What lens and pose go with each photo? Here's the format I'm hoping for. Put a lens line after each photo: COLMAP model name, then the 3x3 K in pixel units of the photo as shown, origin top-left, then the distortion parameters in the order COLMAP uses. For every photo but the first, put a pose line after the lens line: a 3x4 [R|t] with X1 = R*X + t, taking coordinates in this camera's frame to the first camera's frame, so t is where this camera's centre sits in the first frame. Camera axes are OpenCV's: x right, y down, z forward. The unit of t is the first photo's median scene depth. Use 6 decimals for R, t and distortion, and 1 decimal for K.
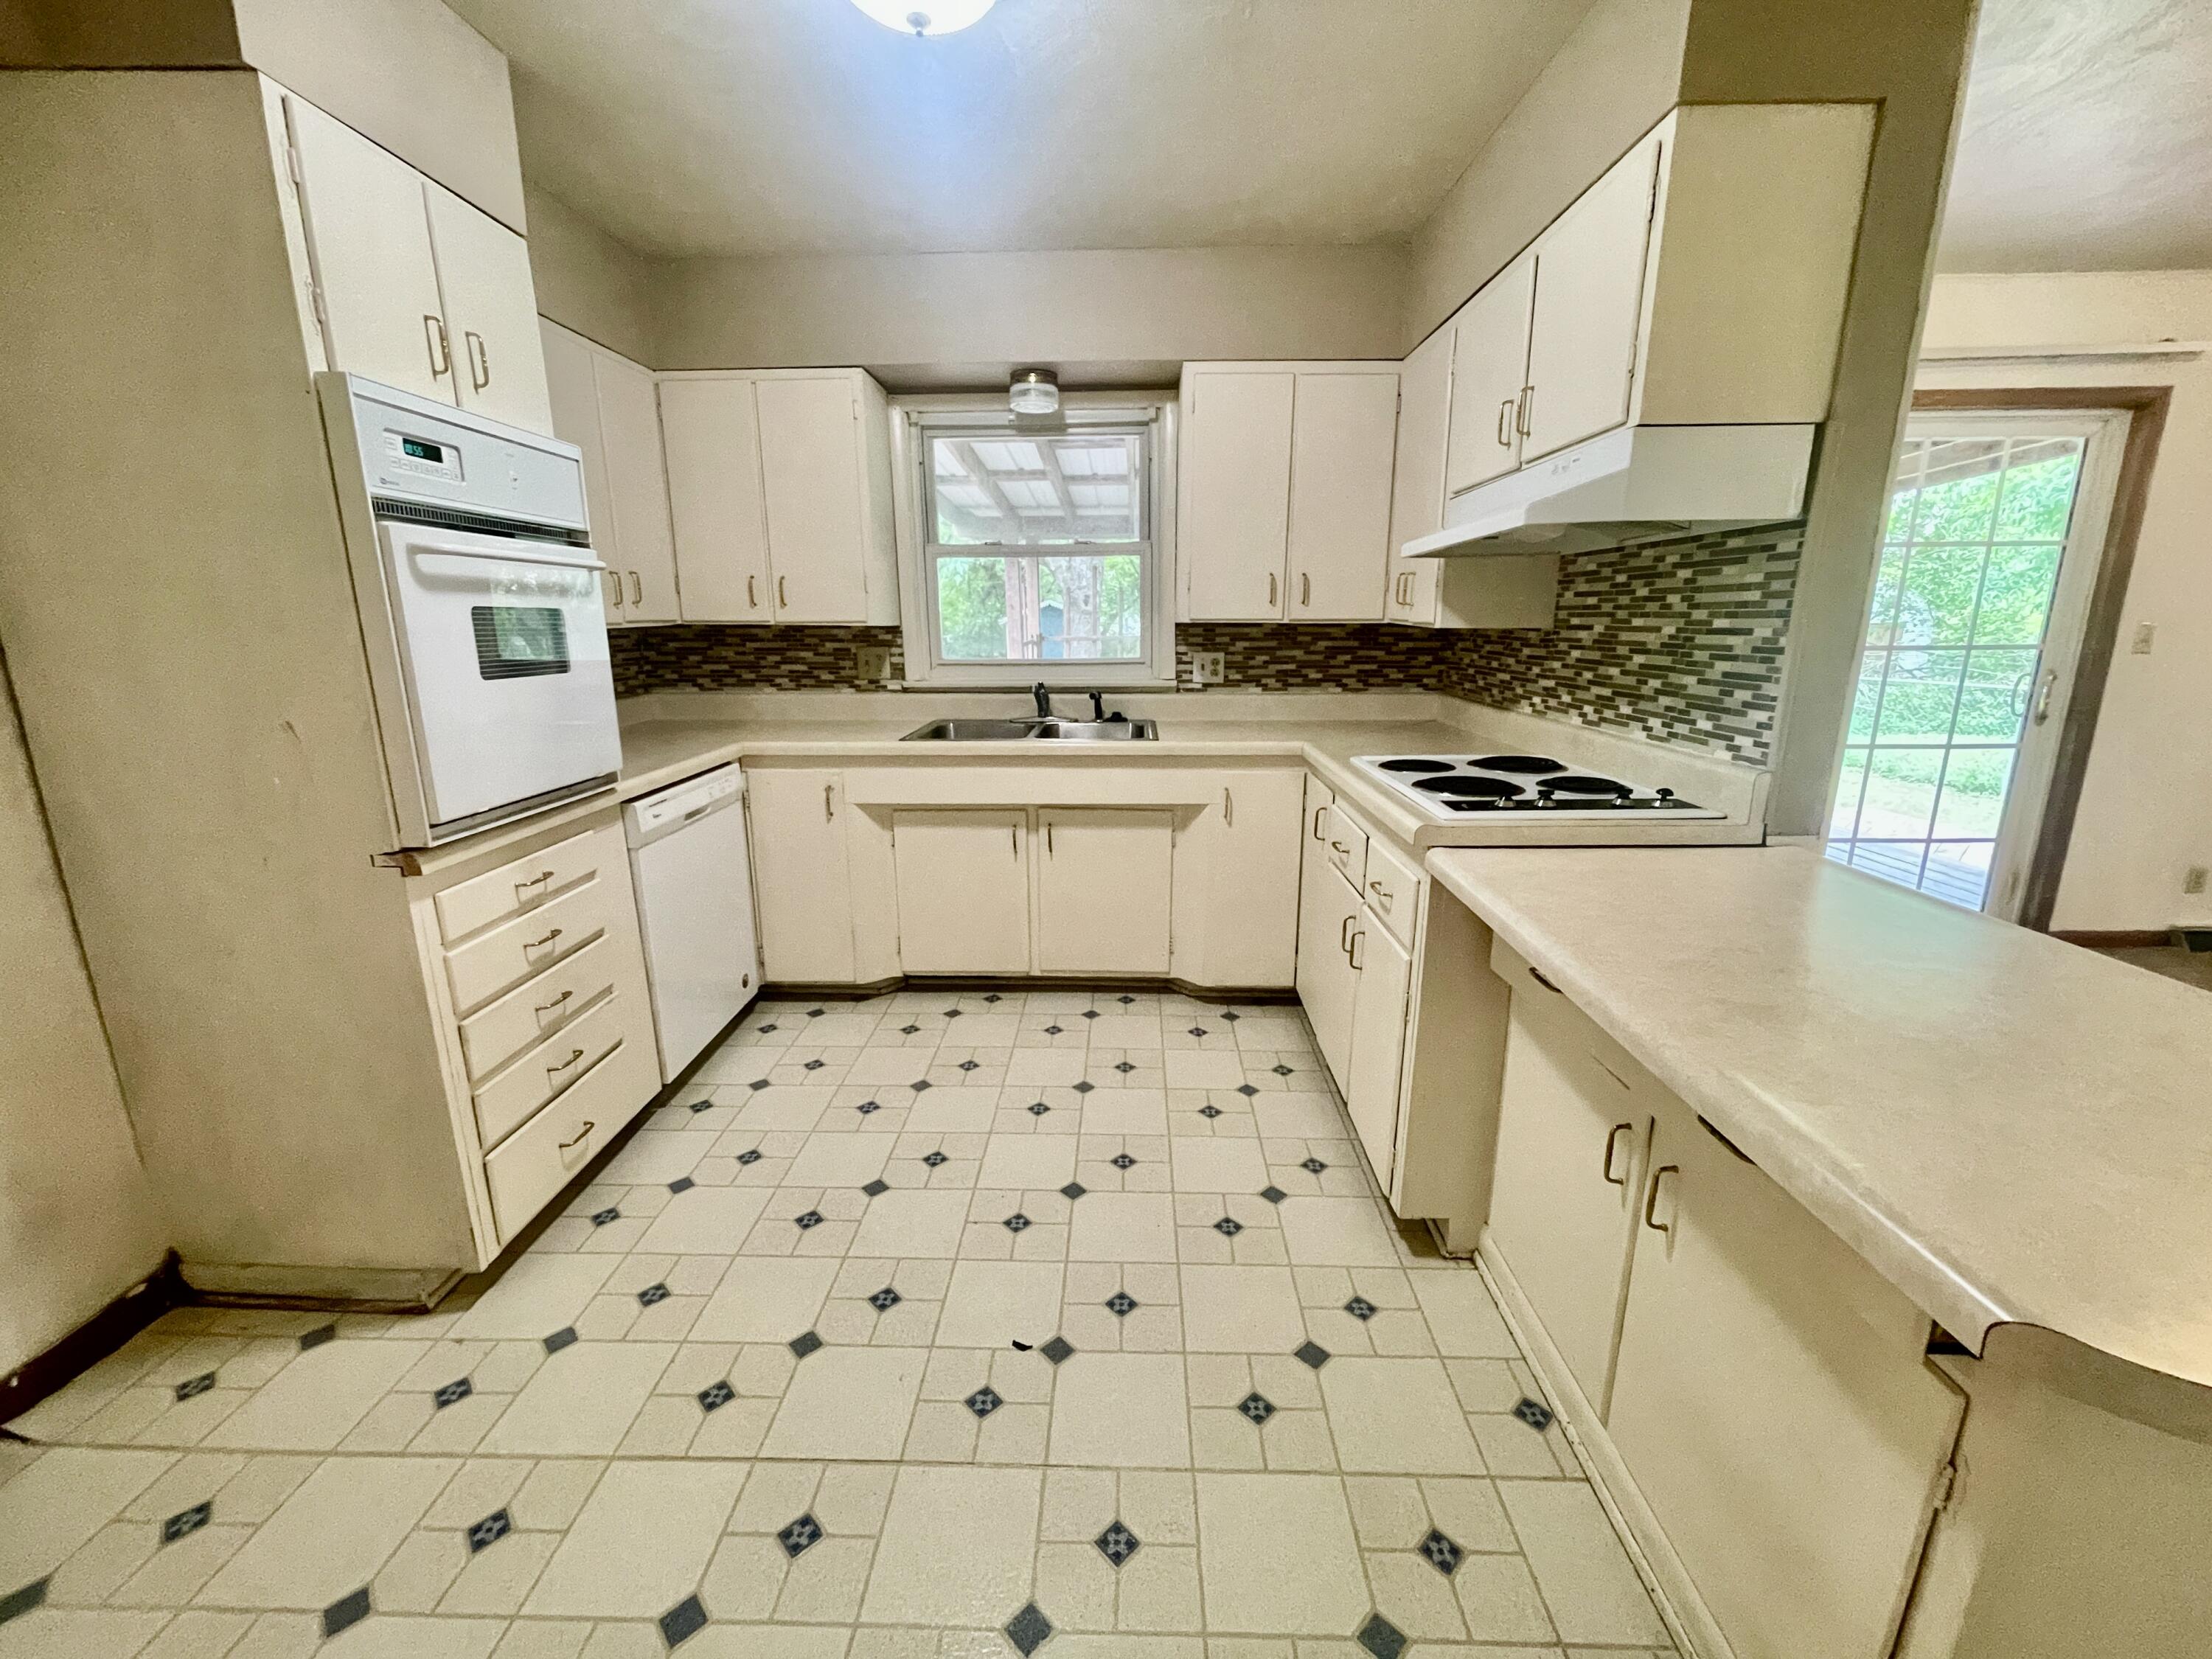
lens RADIAL K [[893.5, 0, 1102.2], [0, 893.5, 830.3], [0, 0, 1]] dist [-0.000930, -0.001018]
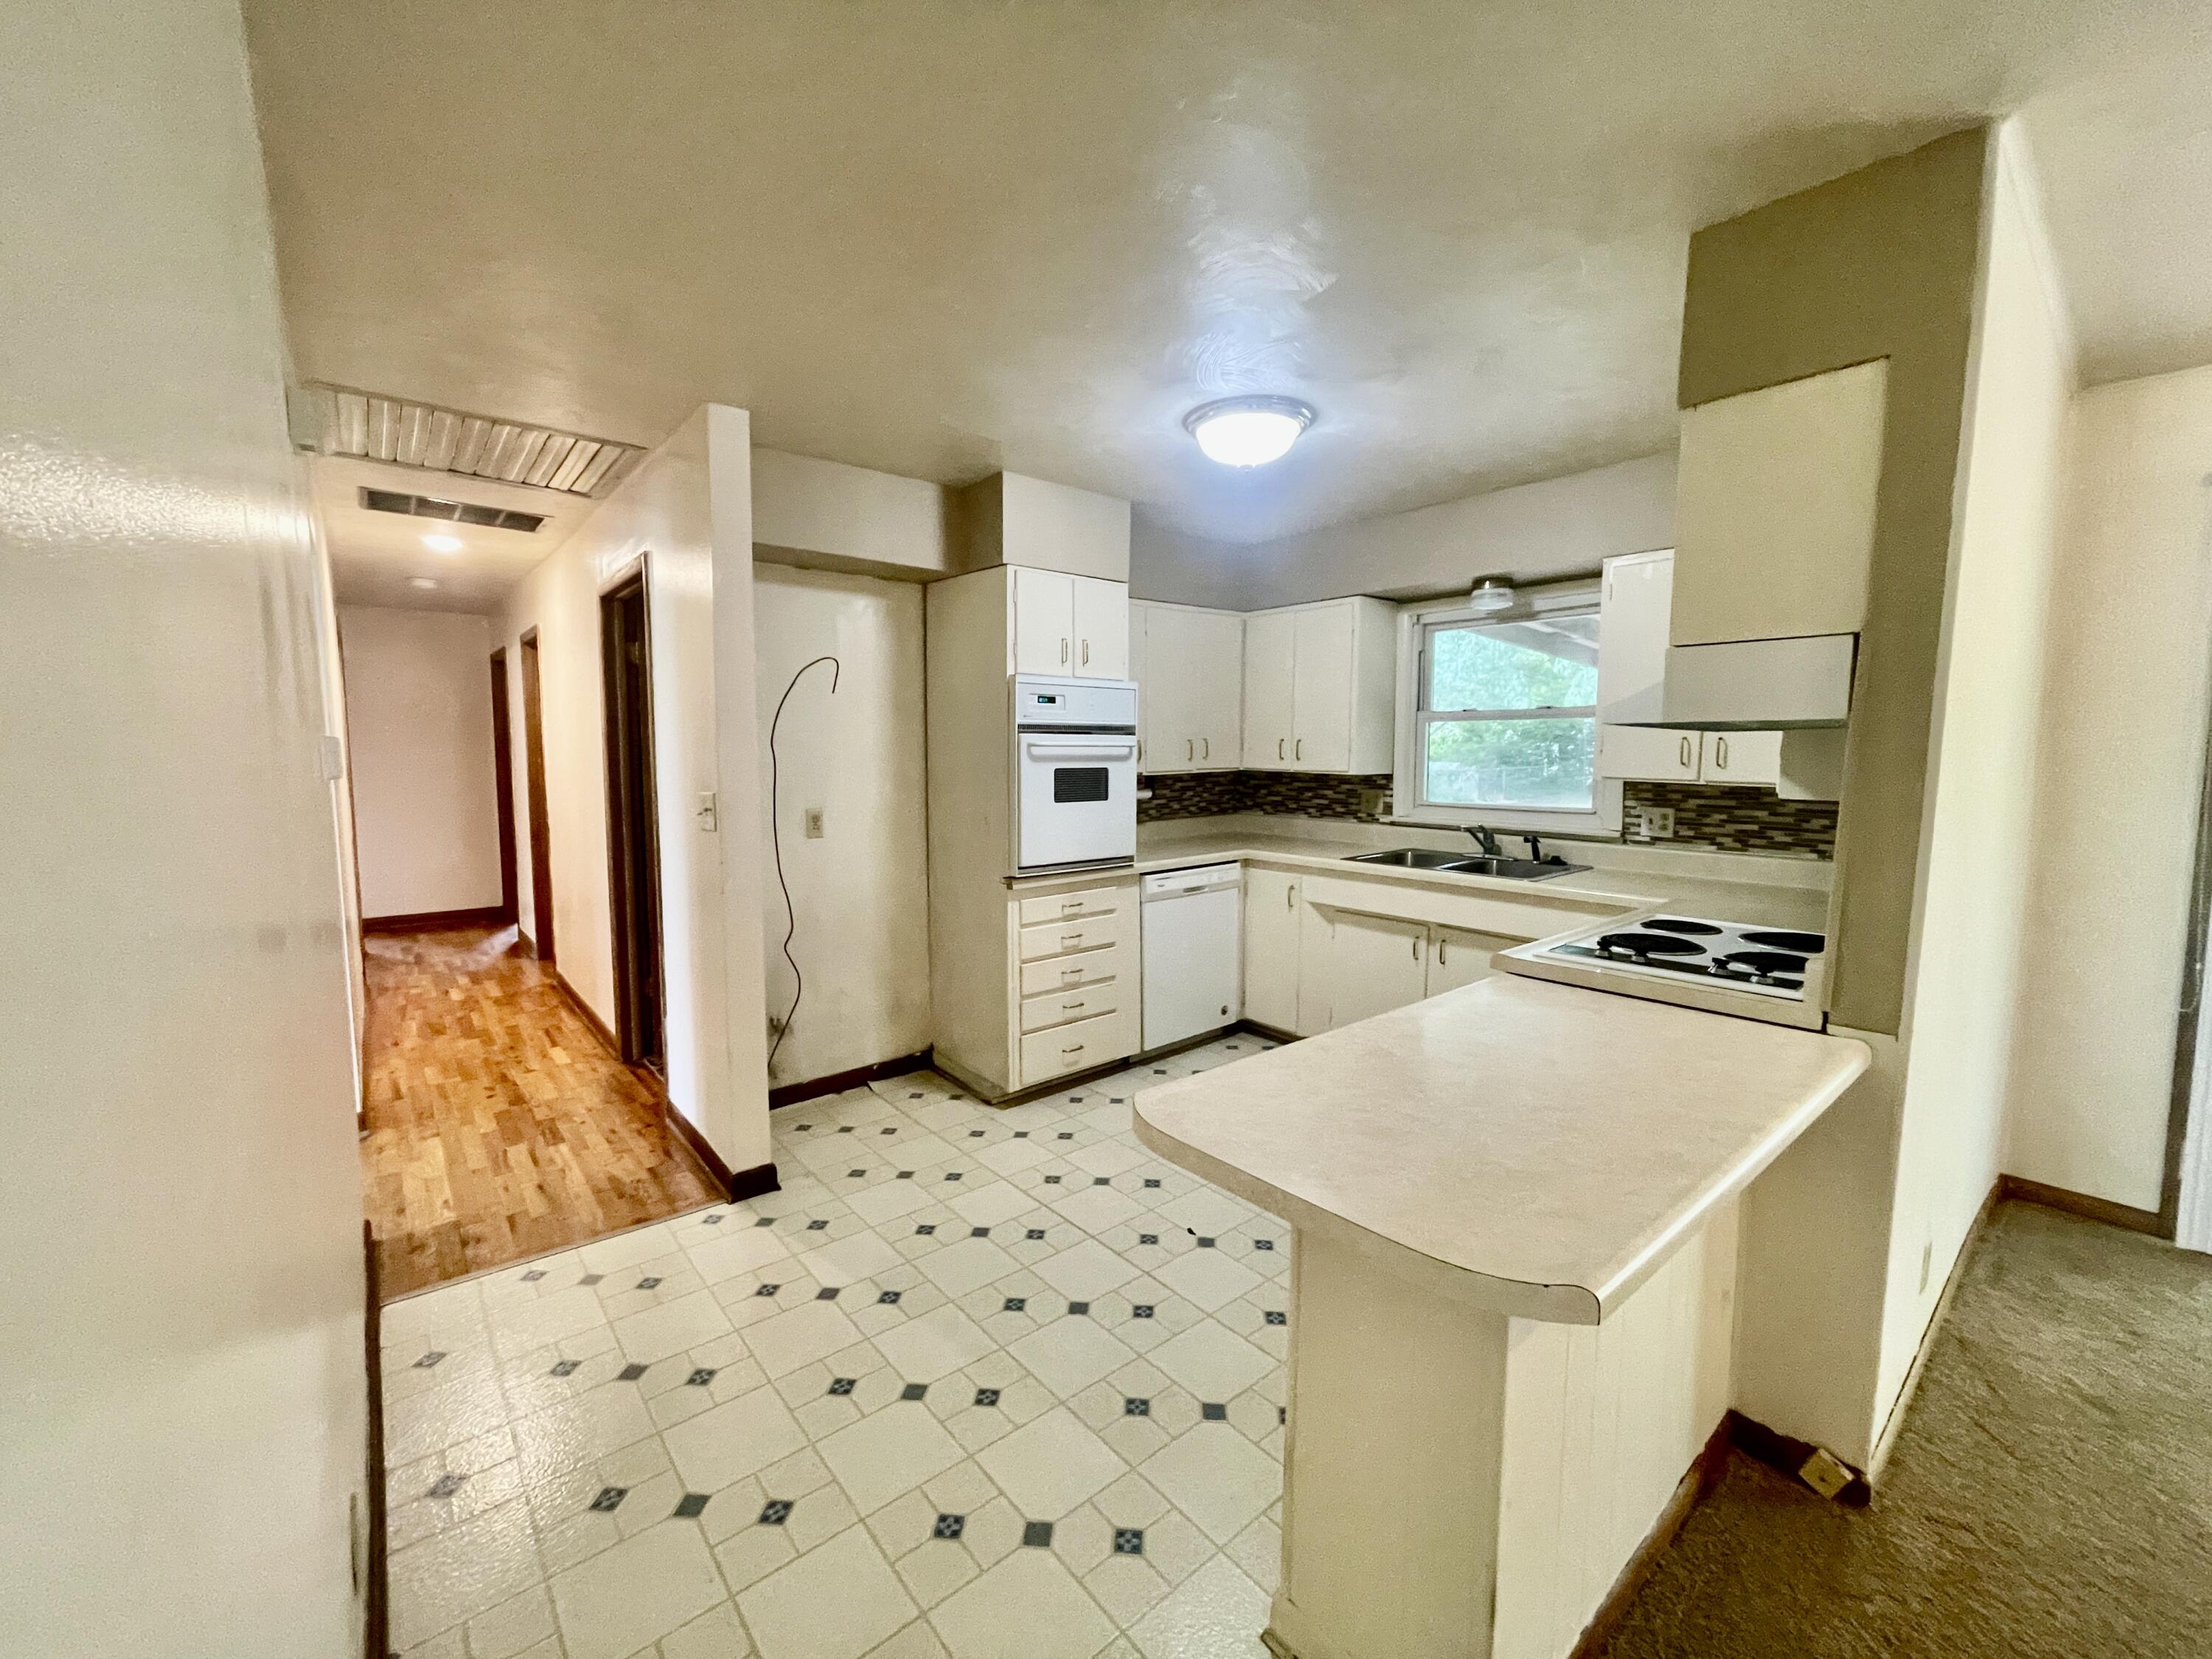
lens RADIAL K [[893.5, 0, 1108.8], [0, 893.5, 826.7], [0, 0, 1]] dist [-0.000930, -0.001018]
pose [[0.666127, 0.072855, -0.742271, 0.548670], [-0.175031, 0.982695, -0.060623, -0.005327], [0.725010, 0.170303, 0.667351, -0.169939]]
